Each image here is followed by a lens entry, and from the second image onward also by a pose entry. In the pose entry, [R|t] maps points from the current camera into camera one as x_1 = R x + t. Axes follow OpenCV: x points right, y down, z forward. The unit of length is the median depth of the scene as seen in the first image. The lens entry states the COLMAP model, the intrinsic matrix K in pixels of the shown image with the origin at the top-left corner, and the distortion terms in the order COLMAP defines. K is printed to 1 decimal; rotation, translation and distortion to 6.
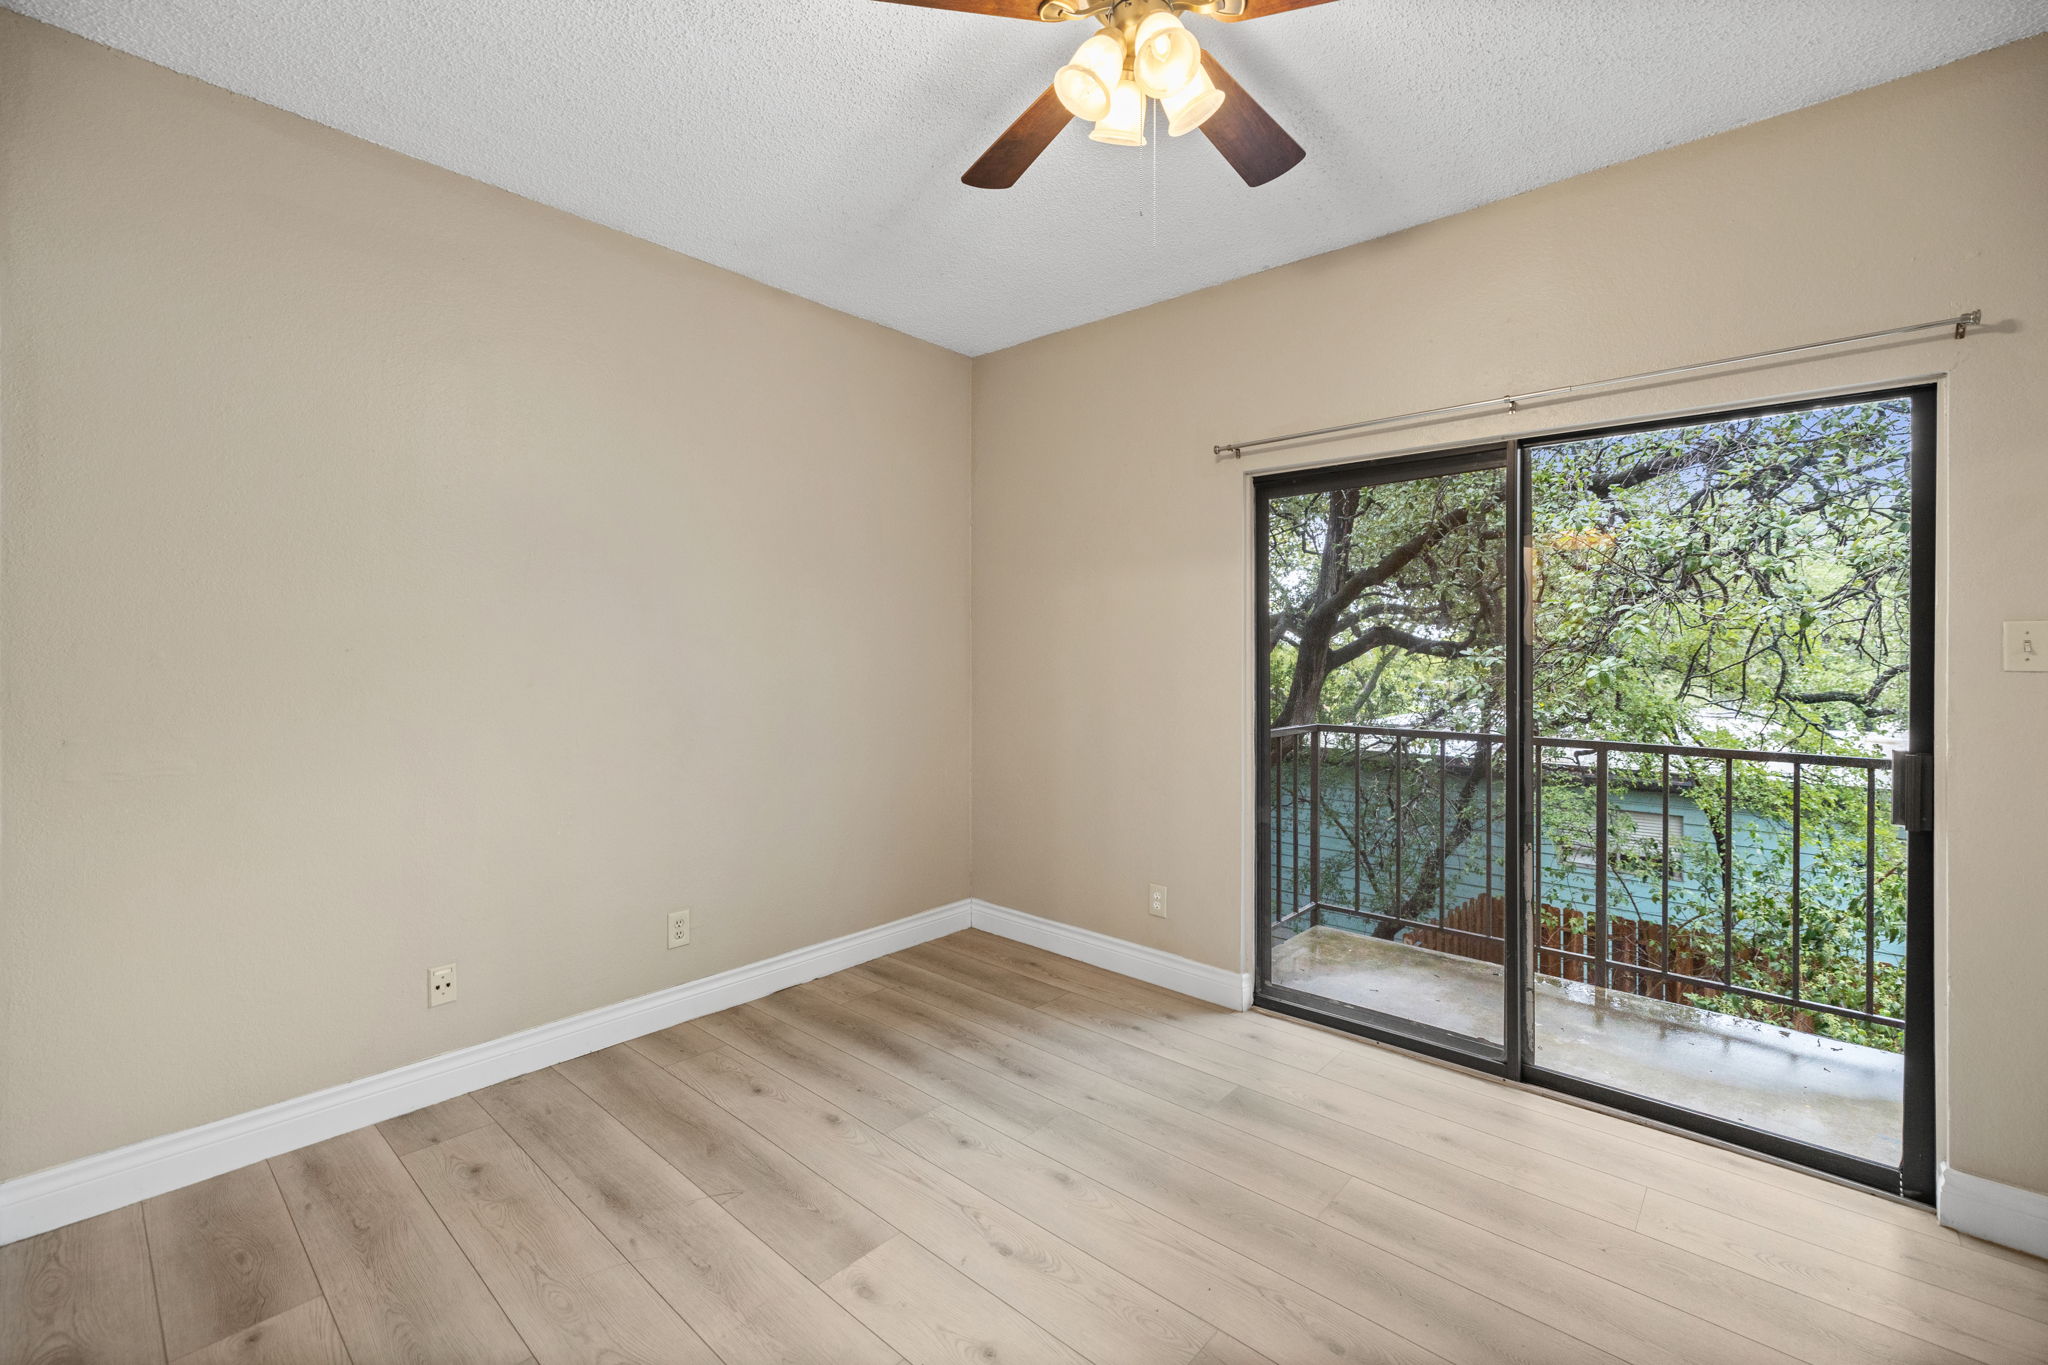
lens RADIAL K [[853.5, 0, 1022.5], [0, 853.5, 673.1], [0, 0, 1]] dist [0.000191, -0.000198]
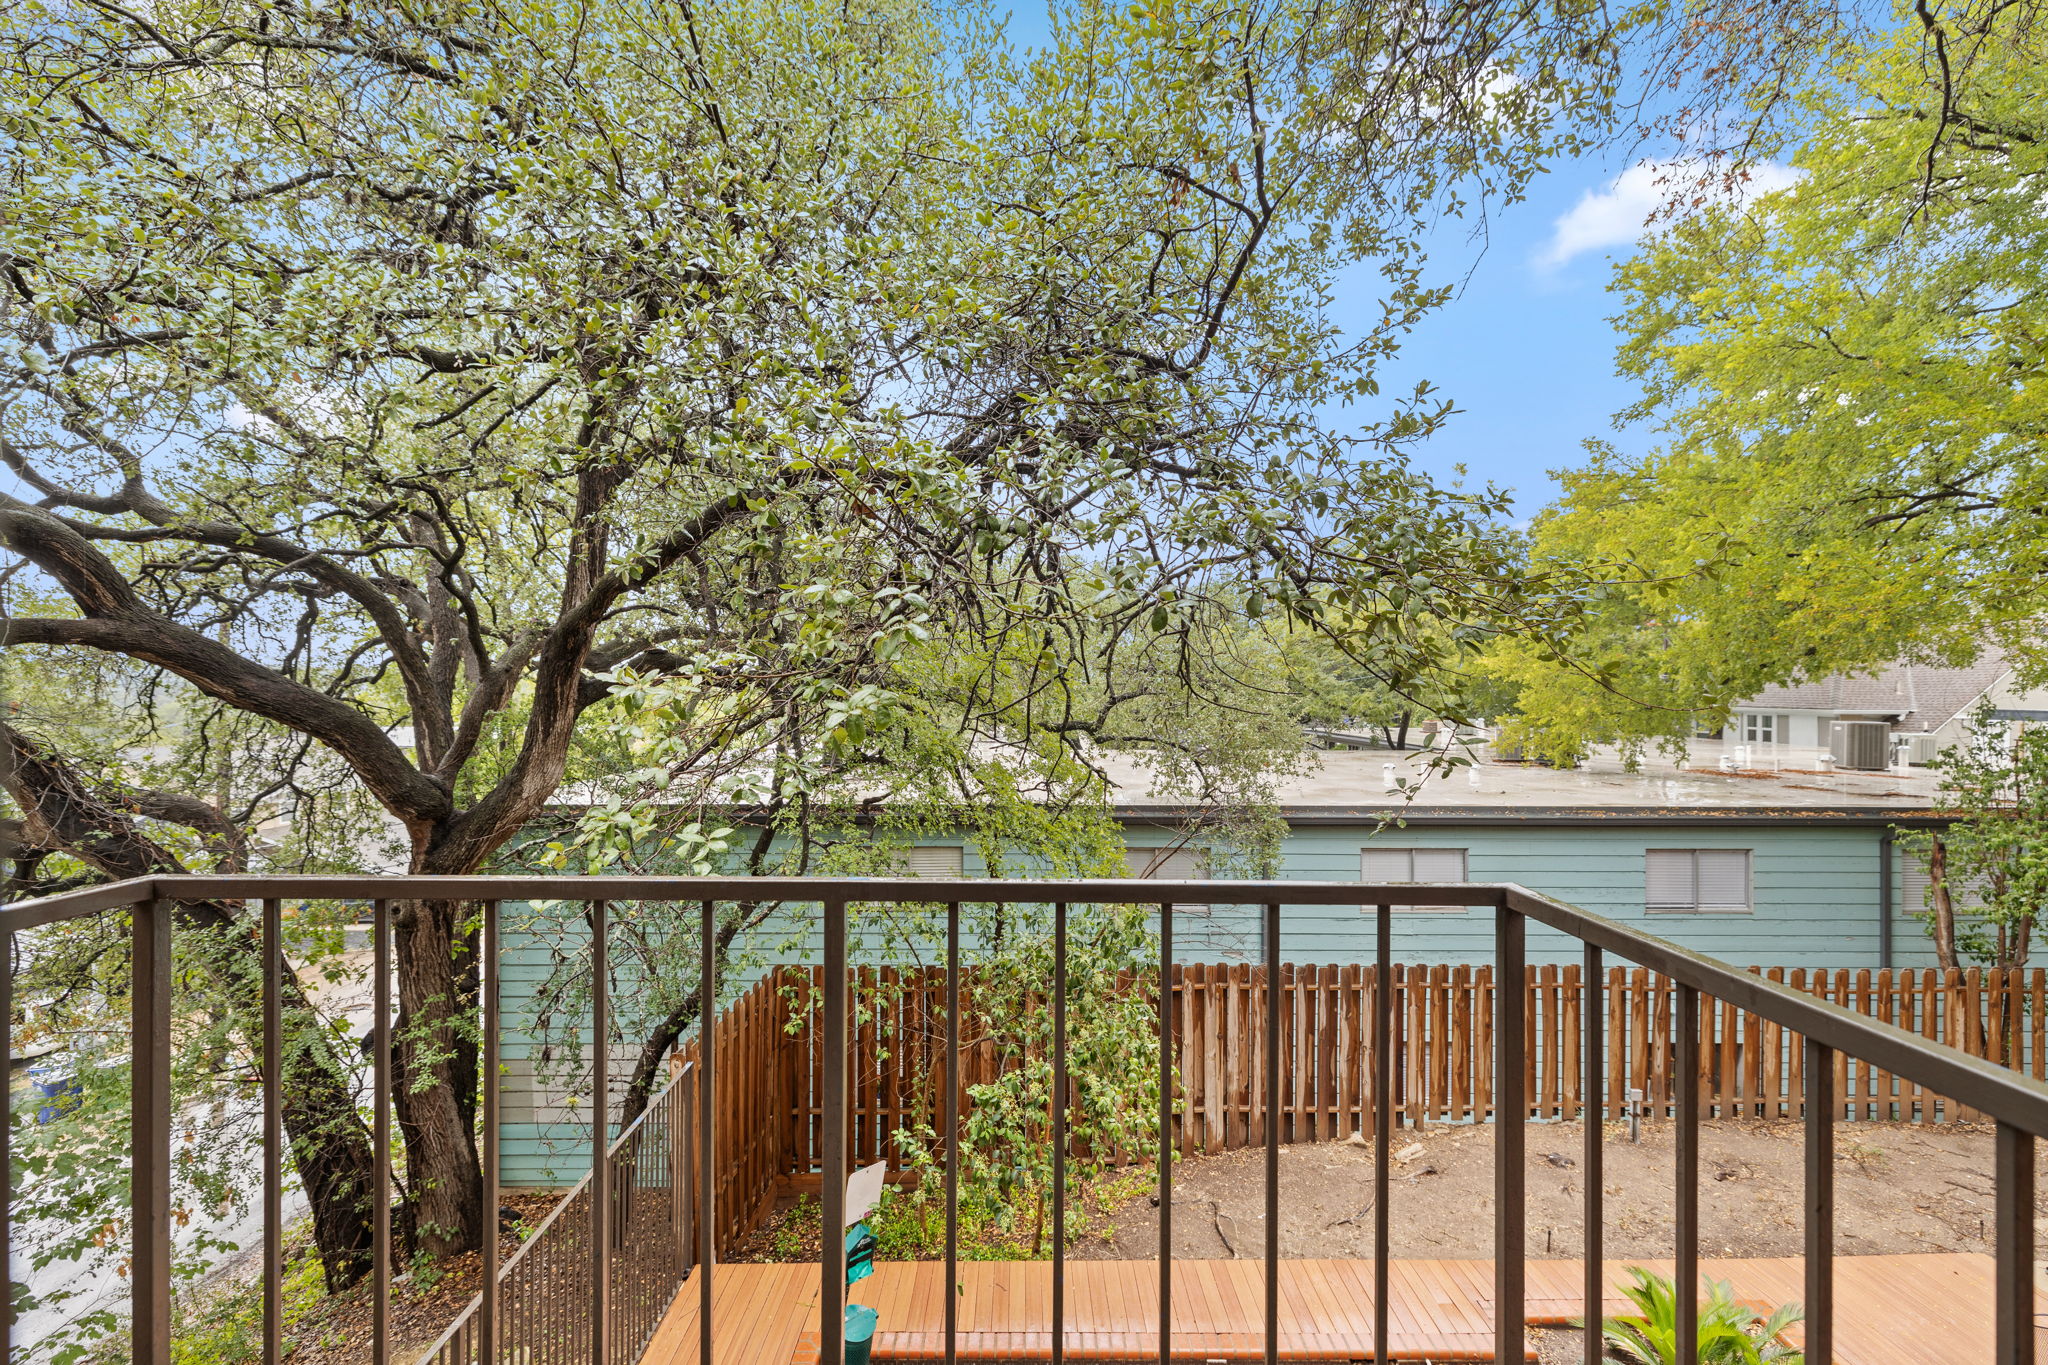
lens RADIAL K [[960.4, 0, 1024.0], [0, 960.4, 682.5], [0, 0, 1]] dist [-0.000452, -0.000205]
pose [[0.752670, 0.006640, 0.658365, 0.138415], [0.010345, 0.999706, -0.021909, -0.001334], [-0.658317, 0.023301, 0.752380, 0.174754]]
